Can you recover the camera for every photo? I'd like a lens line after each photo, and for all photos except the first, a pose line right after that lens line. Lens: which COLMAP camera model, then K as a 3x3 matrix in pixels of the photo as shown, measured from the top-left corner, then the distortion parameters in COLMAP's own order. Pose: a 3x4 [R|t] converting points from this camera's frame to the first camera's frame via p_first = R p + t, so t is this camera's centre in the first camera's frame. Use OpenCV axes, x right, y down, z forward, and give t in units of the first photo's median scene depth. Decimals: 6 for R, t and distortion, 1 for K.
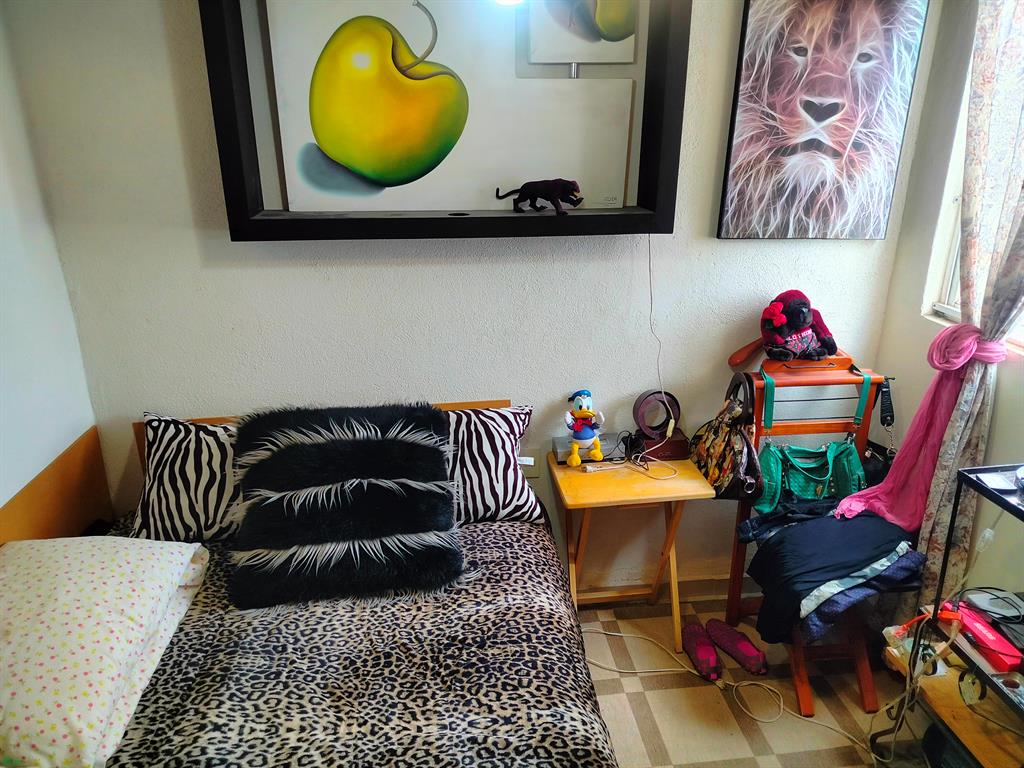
lens RADIAL K [[723.6, 0, 519.1], [0, 723.6, 380.4], [0, 0, 1]] dist [0.070117, -0.082546]
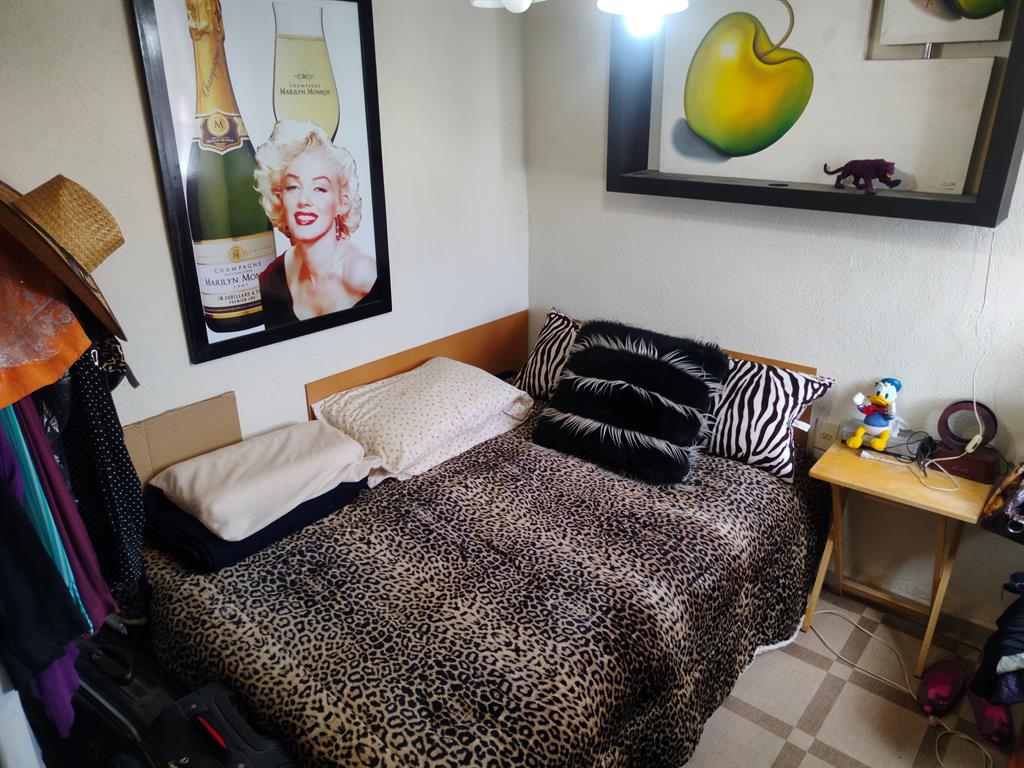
lens RADIAL K [[723.6, 0, 519.1], [0, 723.6, 380.4], [0, 0, 1]] dist [0.070117, -0.082546]
pose [[0.684207, 0.271783, -0.676753, 0.485678], [-0.237864, 0.960383, 0.145205, -0.009846], [0.689407, 0.061625, 0.721748, -0.064966]]
